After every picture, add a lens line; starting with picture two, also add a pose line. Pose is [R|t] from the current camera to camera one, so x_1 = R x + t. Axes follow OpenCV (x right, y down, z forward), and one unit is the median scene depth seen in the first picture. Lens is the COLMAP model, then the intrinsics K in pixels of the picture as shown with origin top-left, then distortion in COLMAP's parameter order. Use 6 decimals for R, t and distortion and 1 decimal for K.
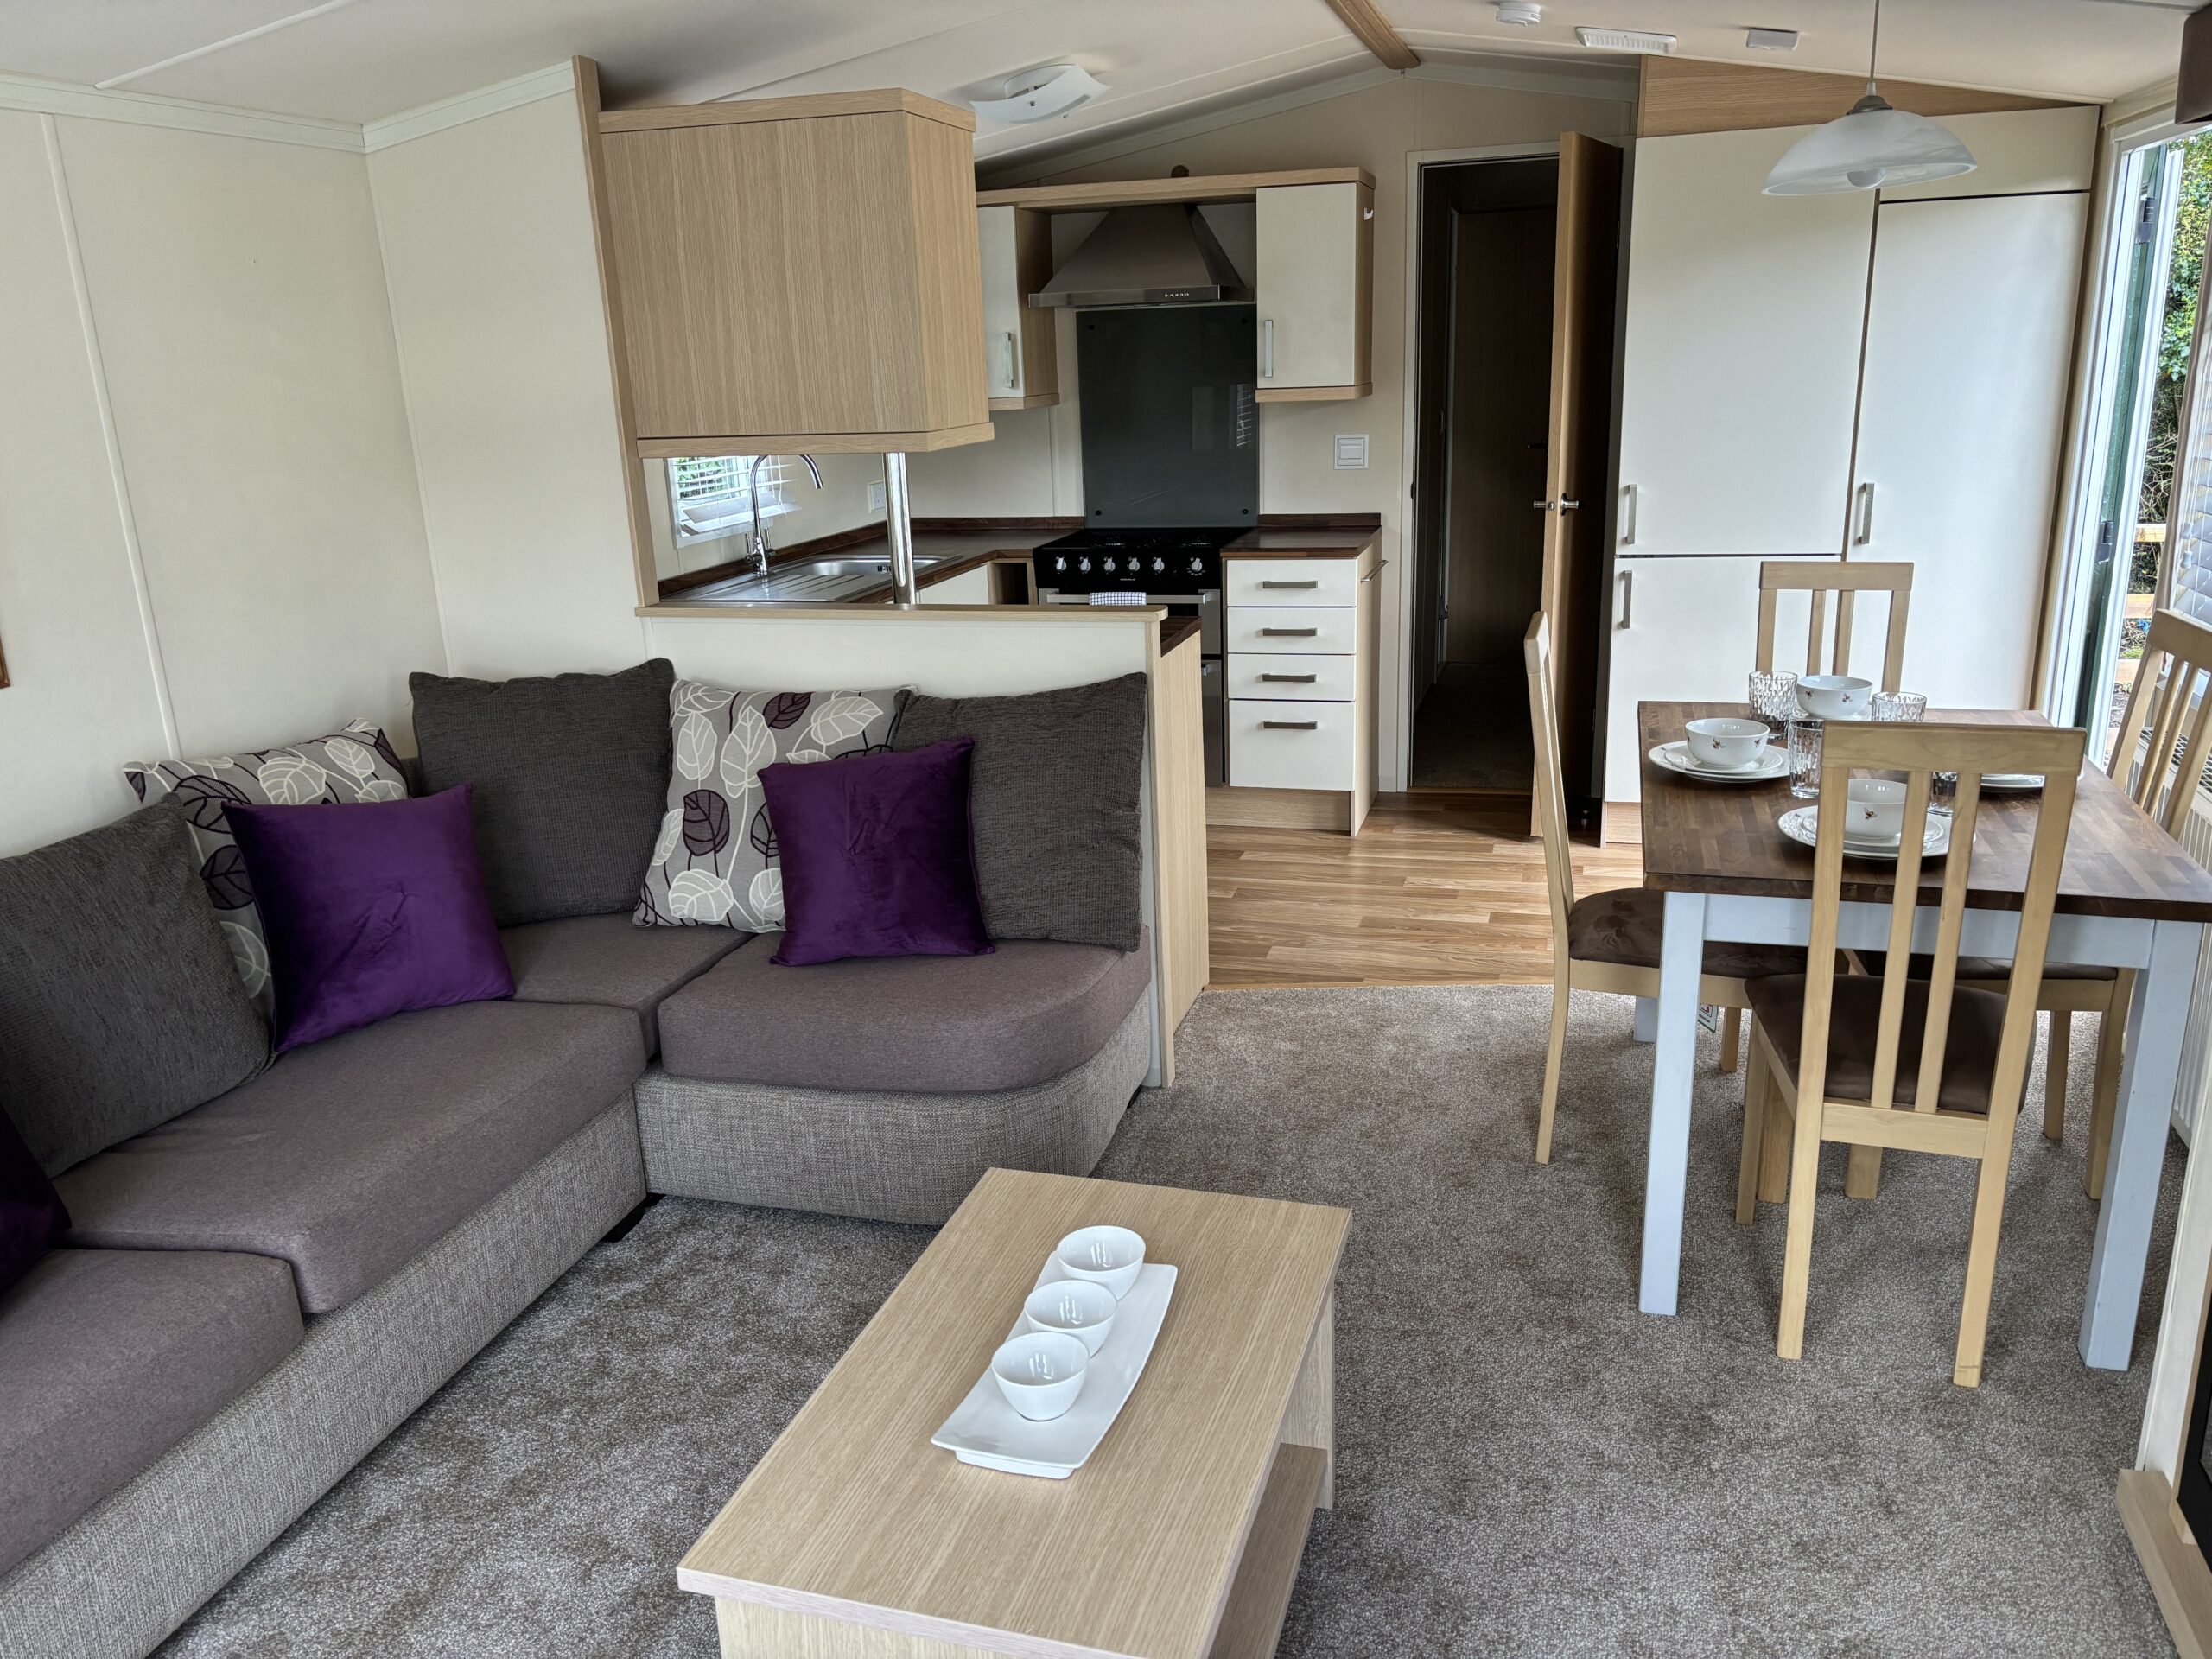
lens RADIAL K [[1658.3, 0, 1133.5], [0, 1658.3, 847.5], [0, 0, 1]] dist [0.087908, -0.087212]
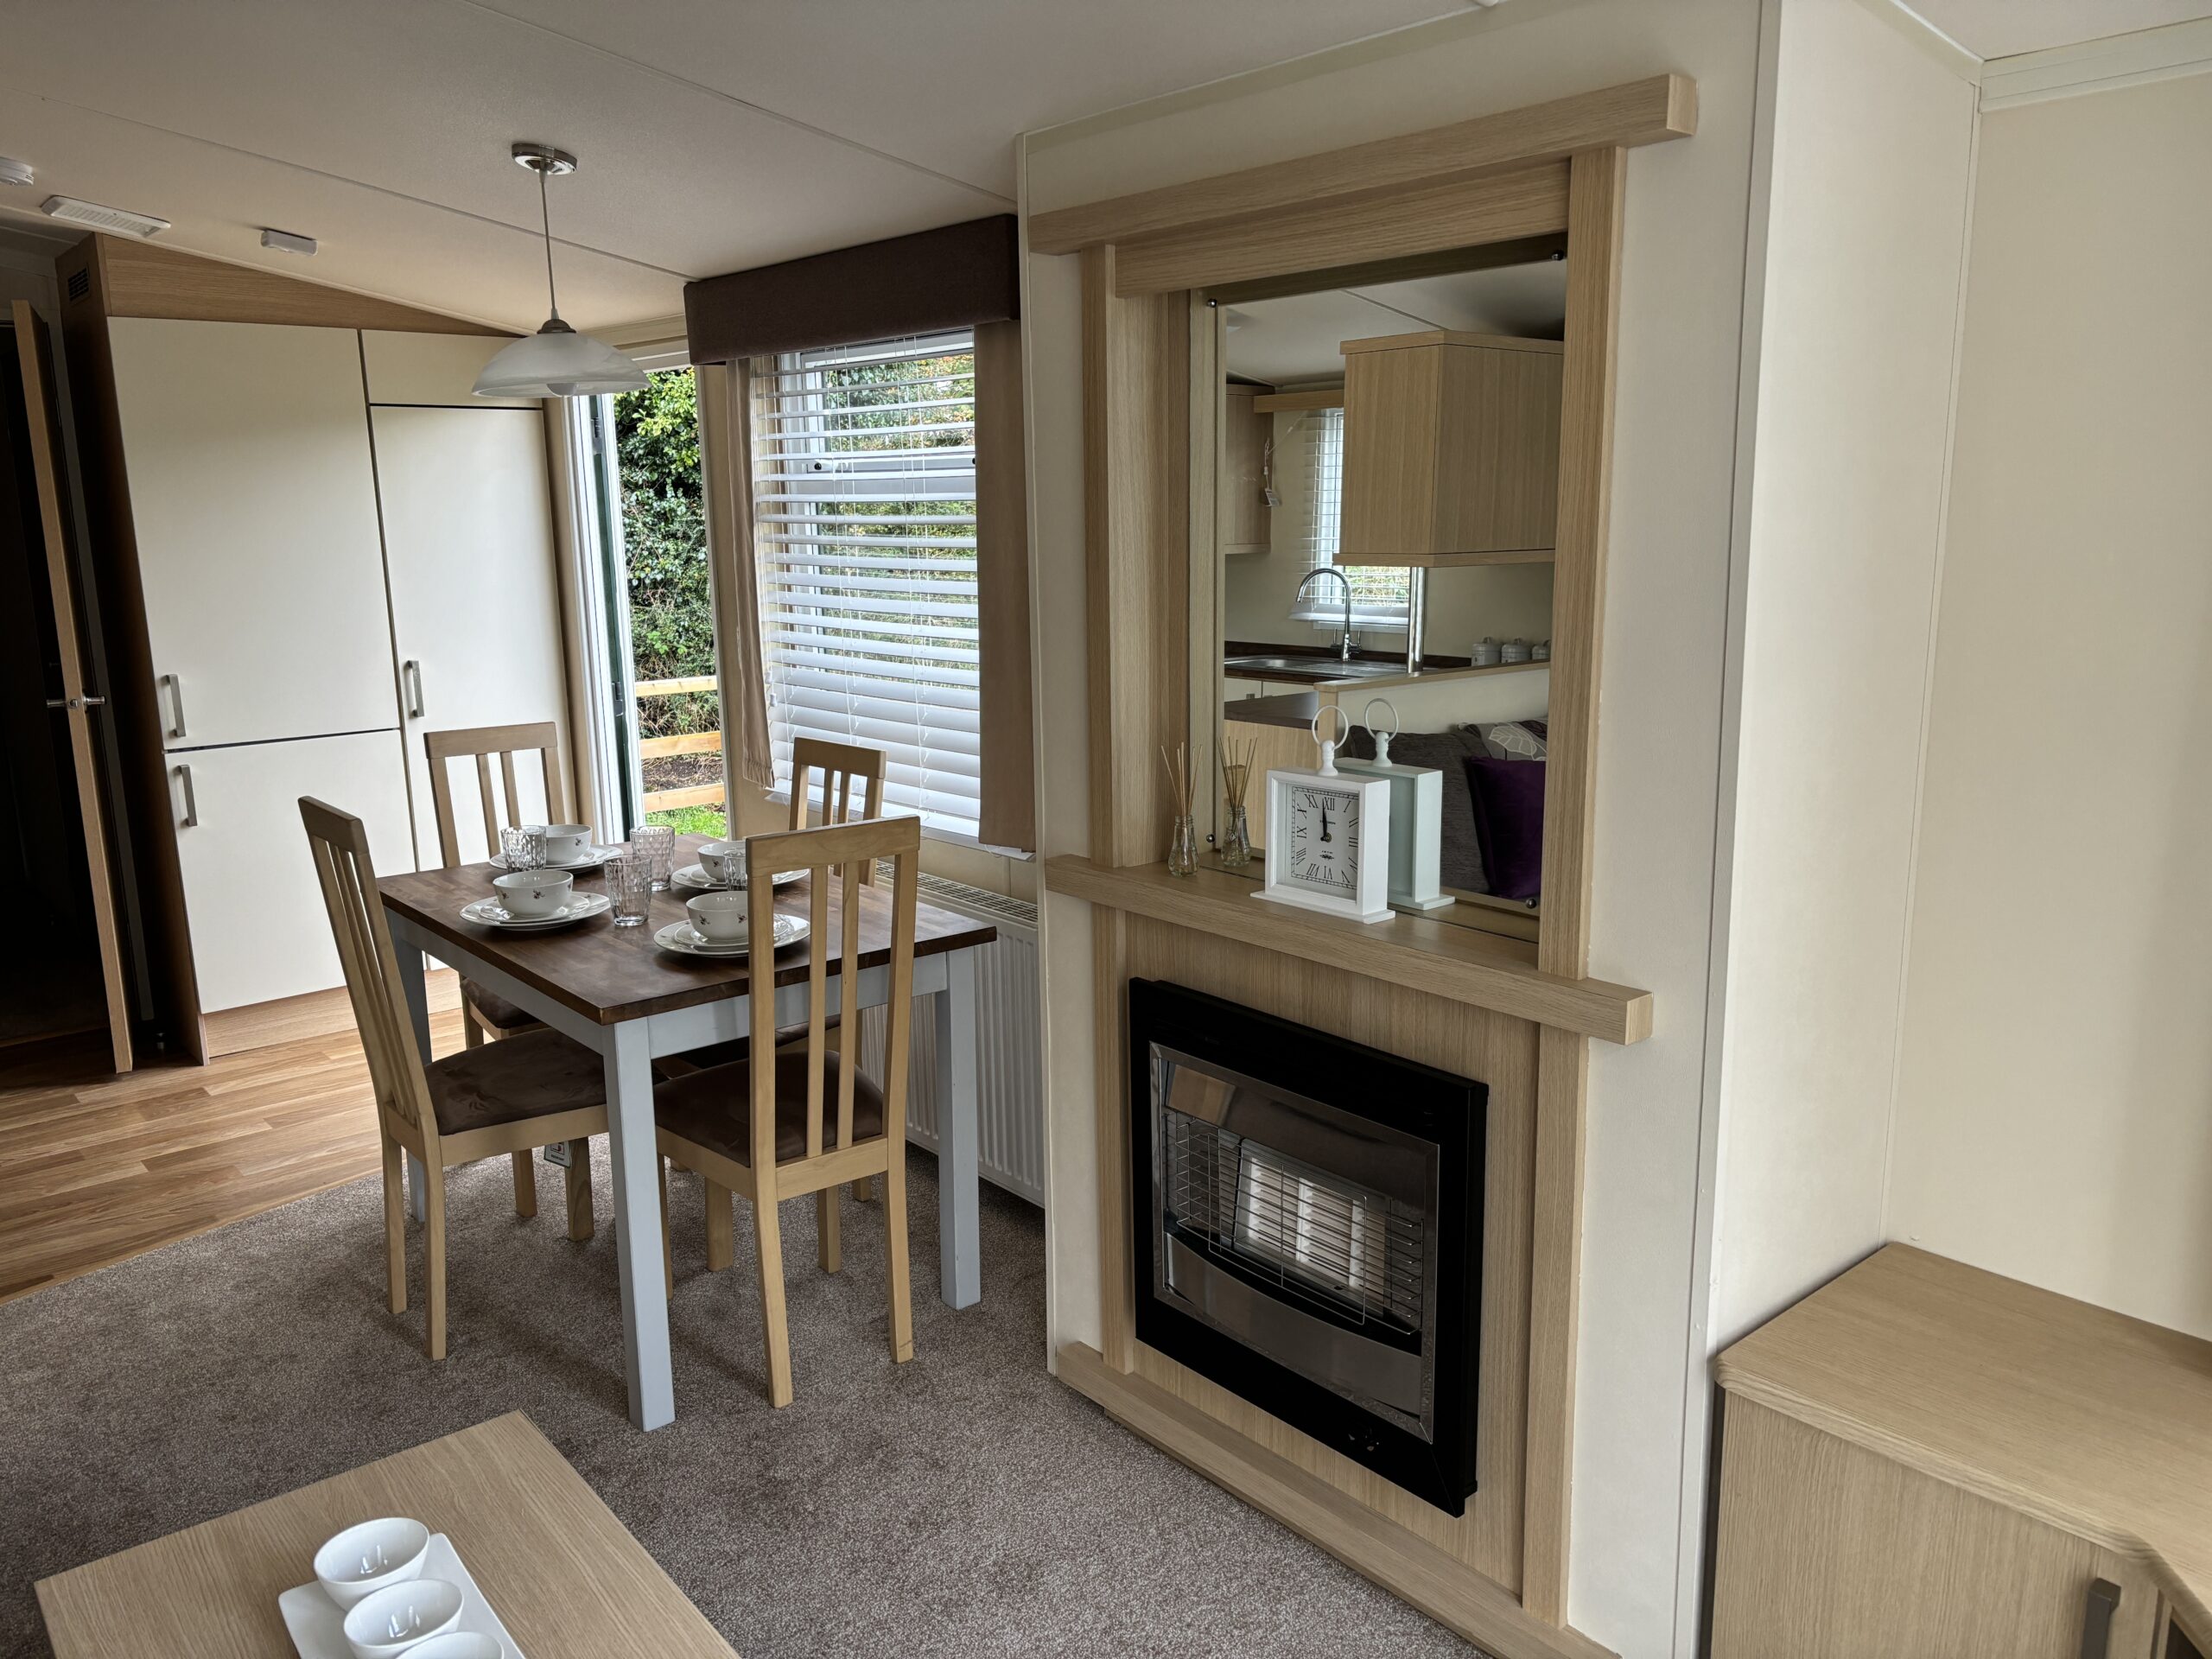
lens RADIAL K [[1665.8, 0, 1100.0], [0, 1665.8, 845.2], [0, 0, 1]] dist [0.082083, -0.086363]
pose [[0.571744, -0.145324, 0.807459, -0.258040], [0.234724, 0.972023, 0.008738, -0.015449], [-0.786138, 0.184534, 0.589860, 0.077392]]
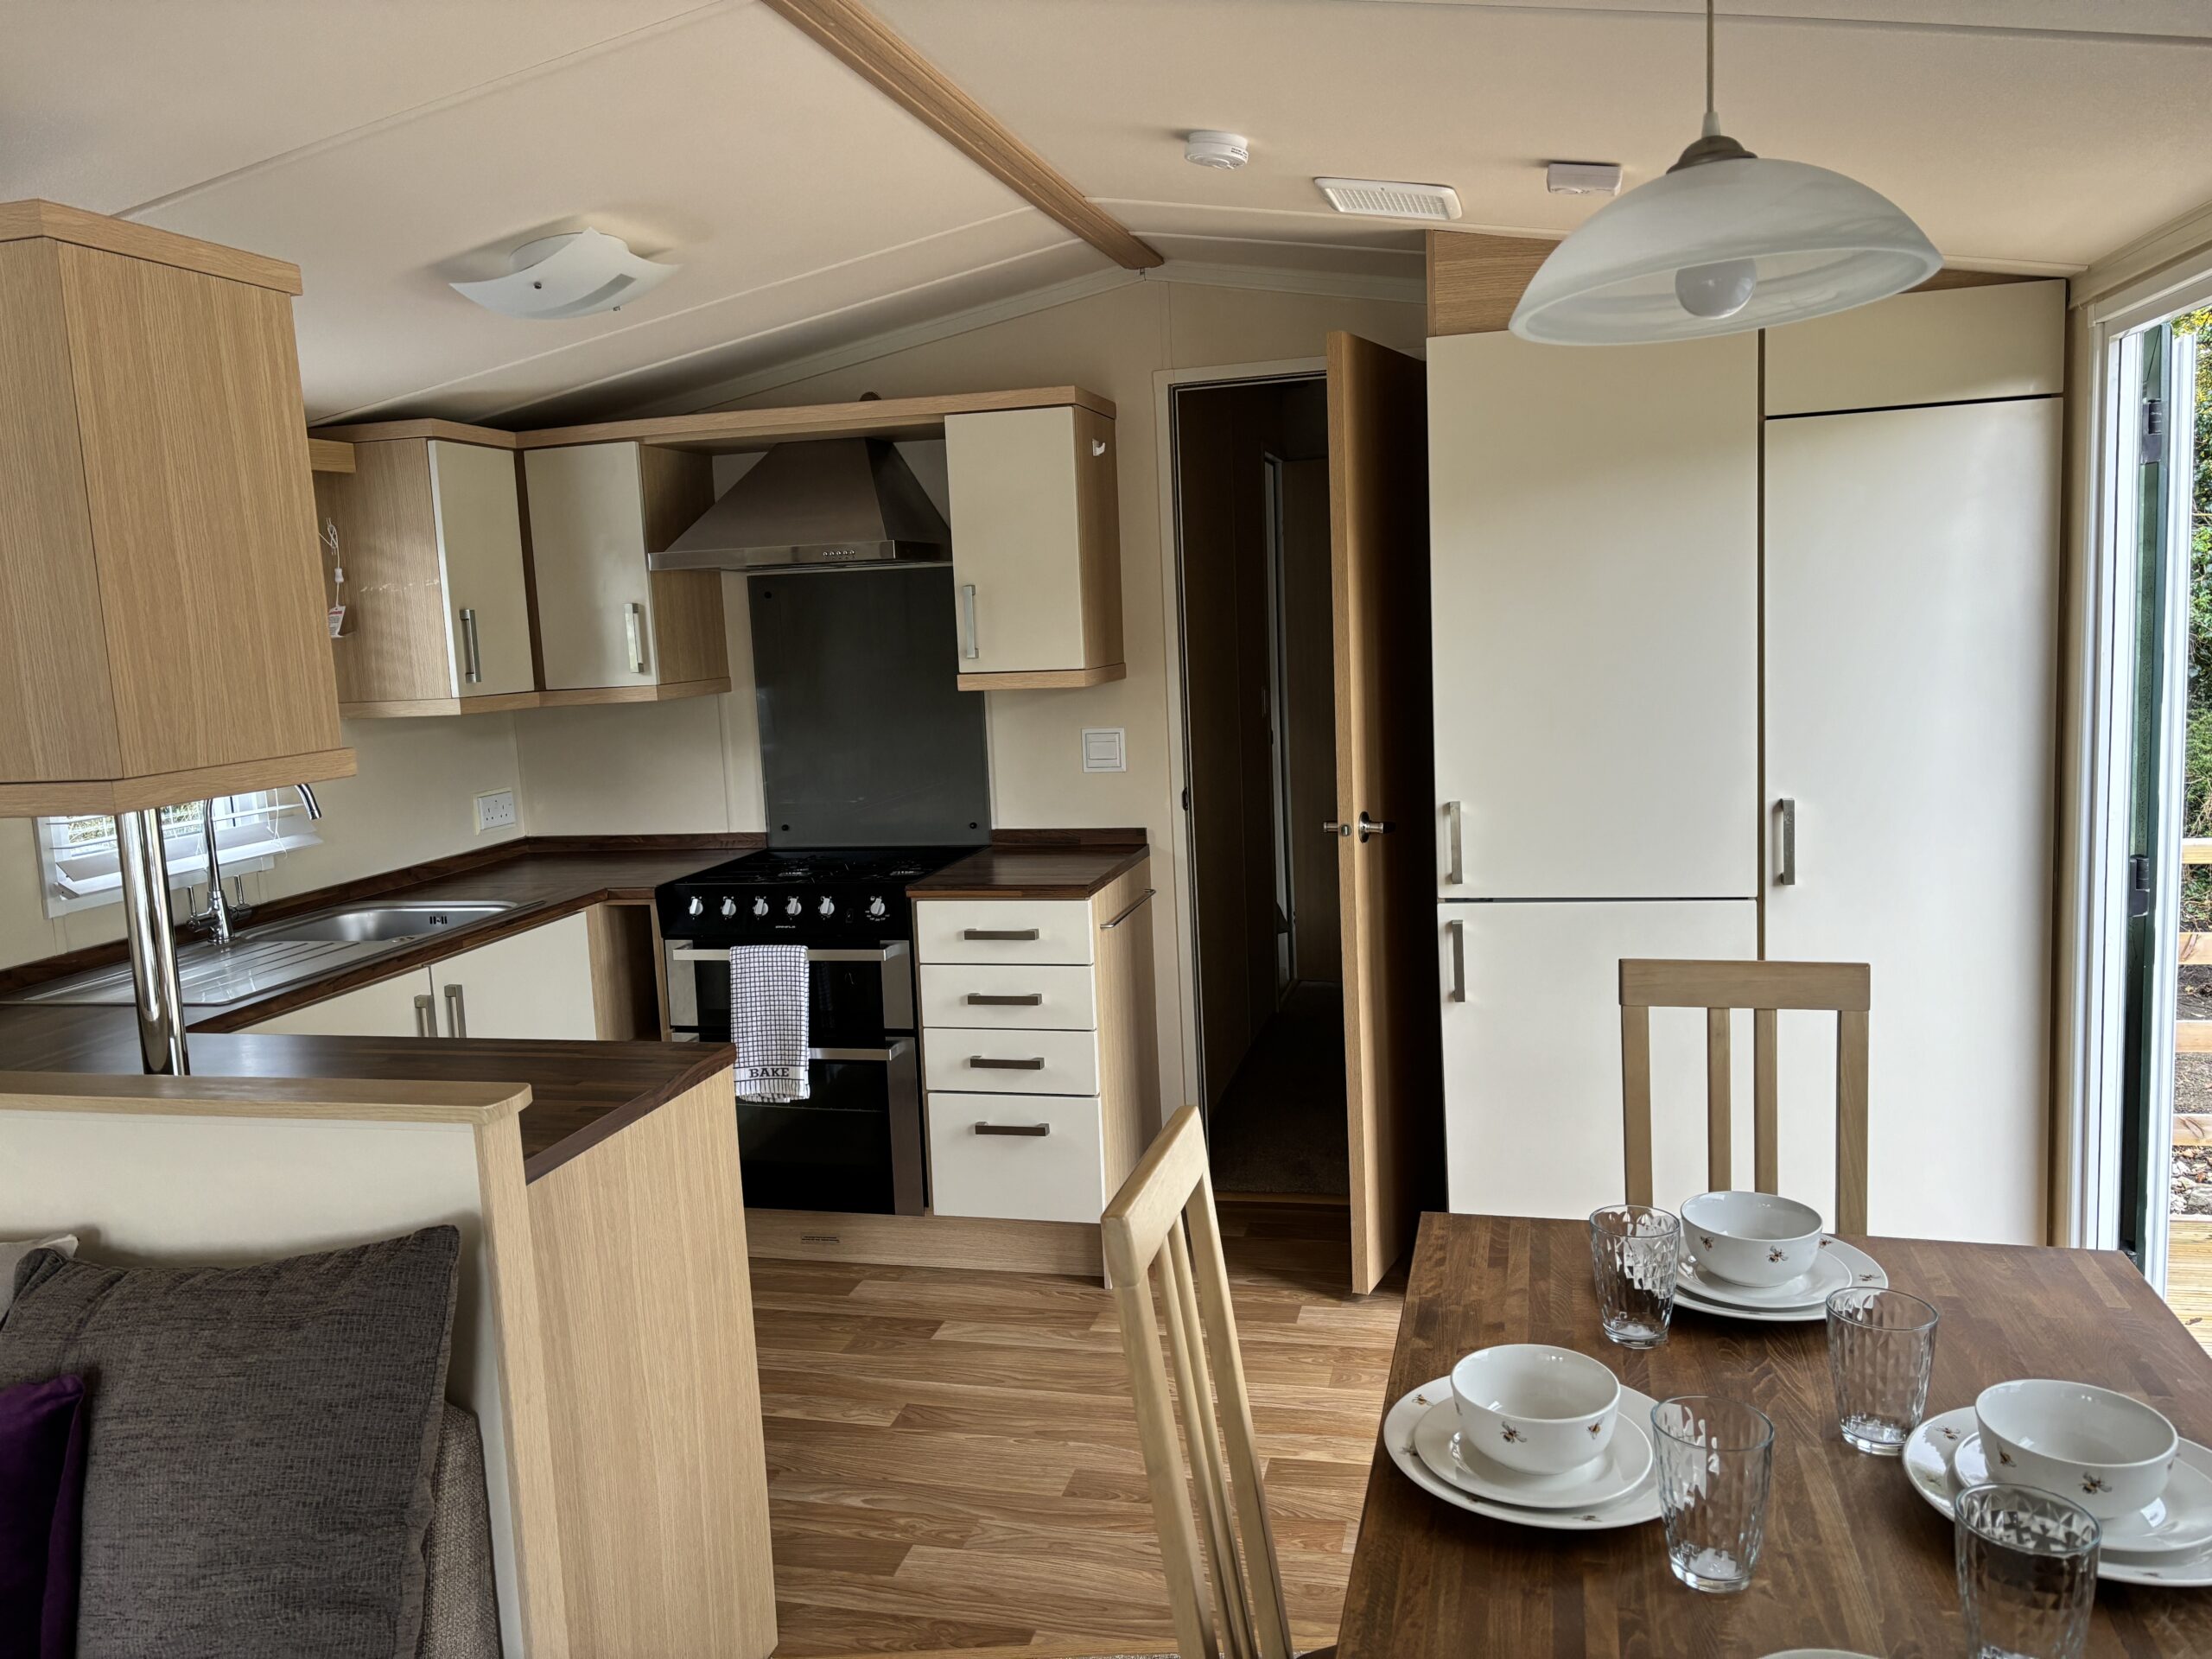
lens RADIAL K [[1665.9, 0, 1106.0], [0, 1665.9, 829.5], [0, 0, 1]] dist [0.071882, -0.061271]
pose [[0.999718, -0.017067, 0.016528, 0.198765], [0.019490, 0.986969, -0.159727, -0.135583], [-0.013586, 0.160004, 0.987023, 0.441990]]
